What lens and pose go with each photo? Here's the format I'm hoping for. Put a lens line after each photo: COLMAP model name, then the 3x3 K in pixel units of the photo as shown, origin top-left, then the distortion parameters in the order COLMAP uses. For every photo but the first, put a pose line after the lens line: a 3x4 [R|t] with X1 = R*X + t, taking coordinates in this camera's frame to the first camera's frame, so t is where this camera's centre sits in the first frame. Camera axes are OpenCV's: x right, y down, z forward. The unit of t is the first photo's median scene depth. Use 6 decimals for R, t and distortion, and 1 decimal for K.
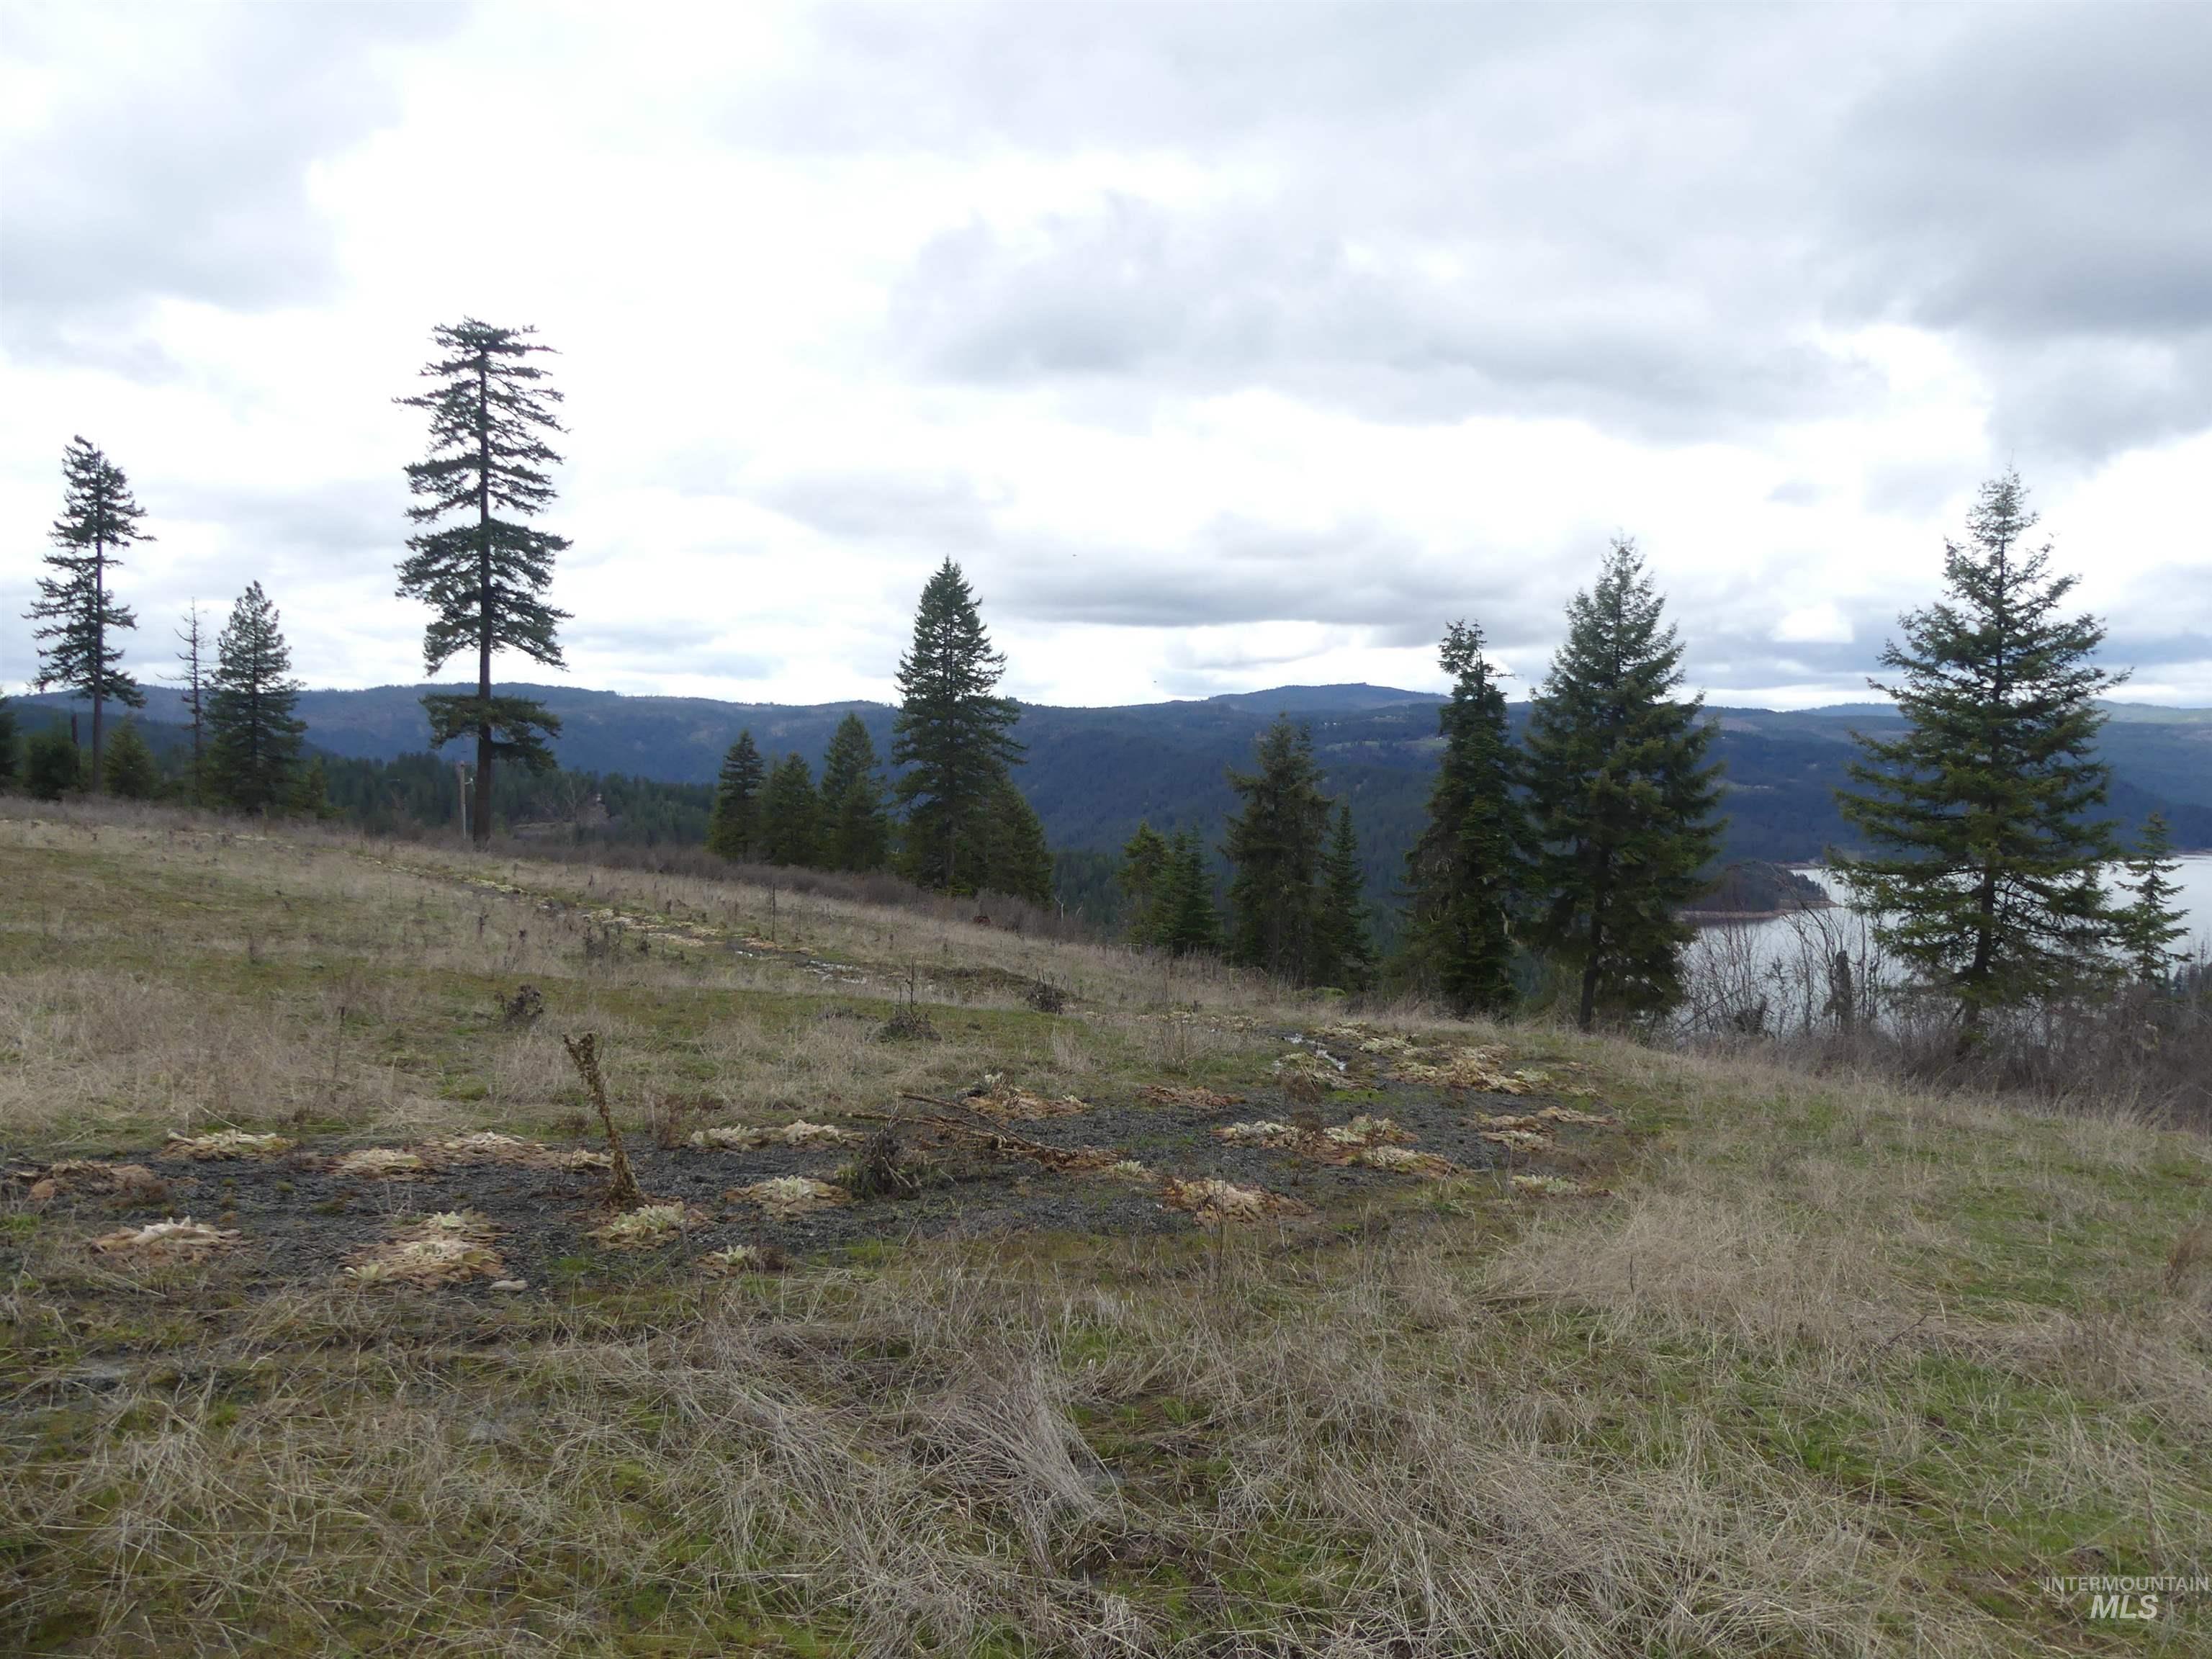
lens RADIAL K [[1693.7, 0, 1116.7], [0, 1693.7, 859.5], [0, 0, 1]] dist [-0.009630, -0.009082]
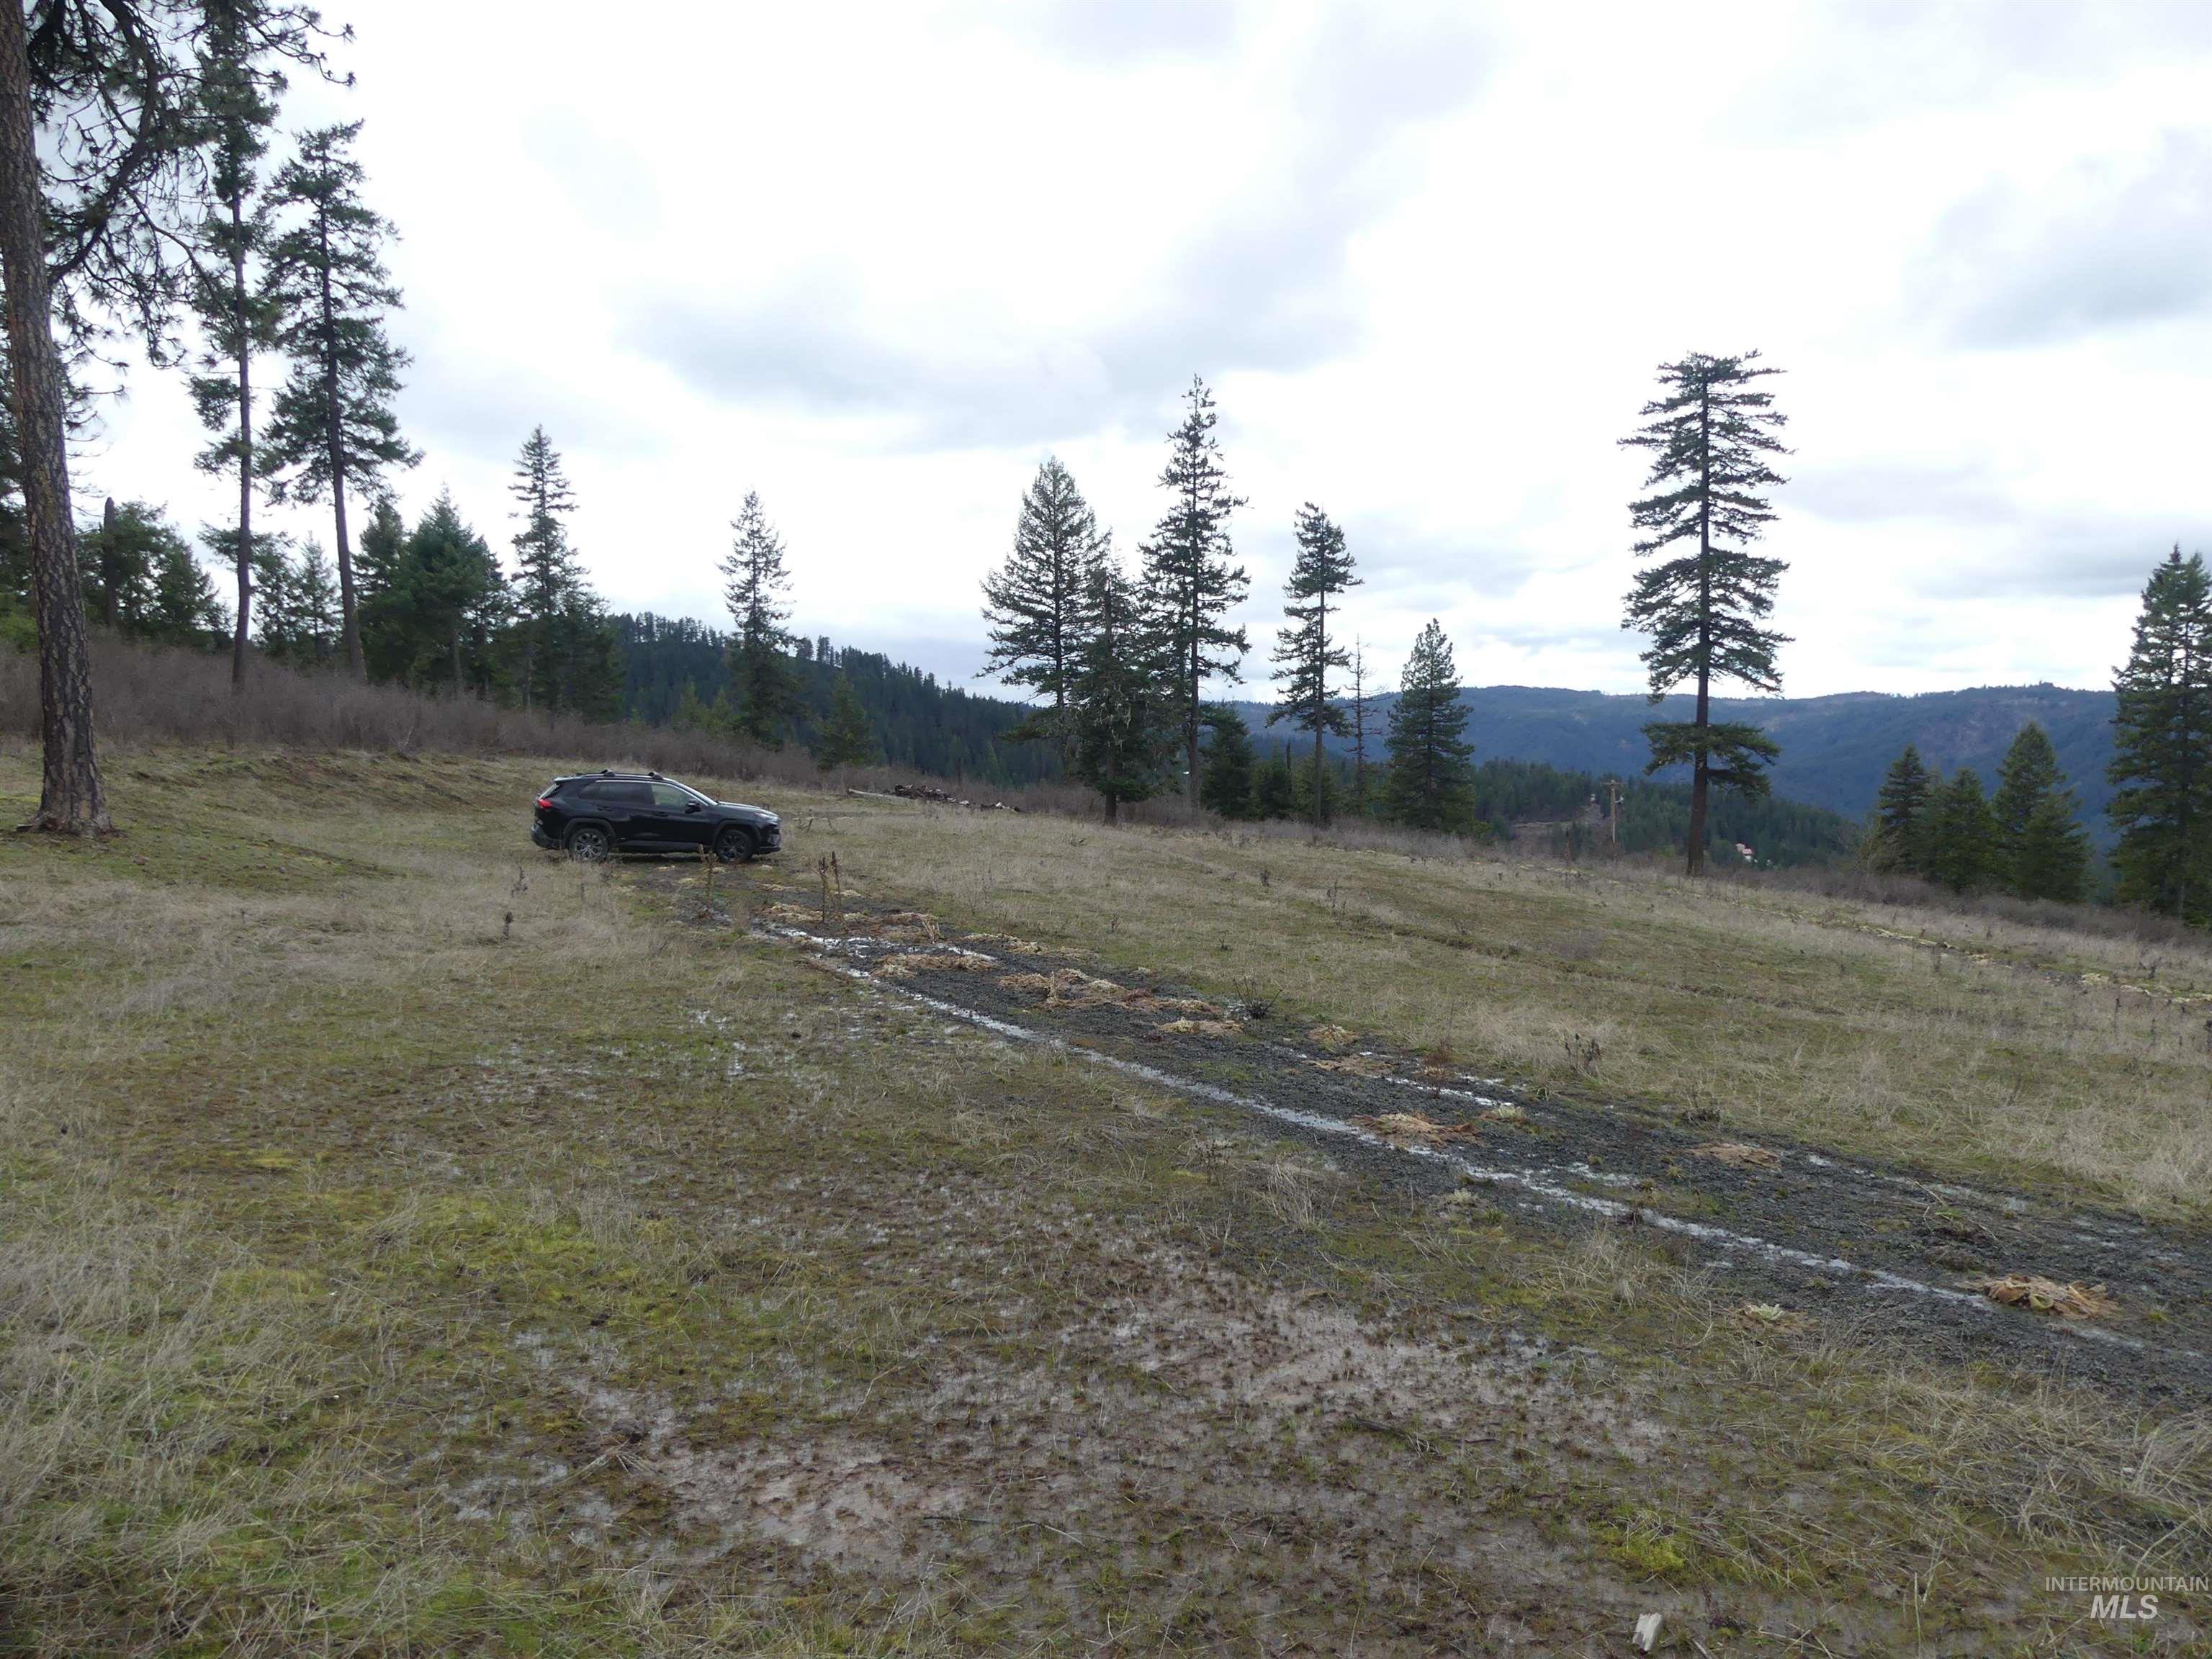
lens RADIAL K [[1680.6, 0, 1054.0], [0, 1680.6, 876.4], [0, 0, 1]] dist [-0.065573, 0.004530]
pose [[0.820344, 0.022950, -0.571409, -0.122677], [-0.015913, 0.999724, 0.017306, -0.016311], [0.571648, -0.005104, 0.820483, -0.039269]]
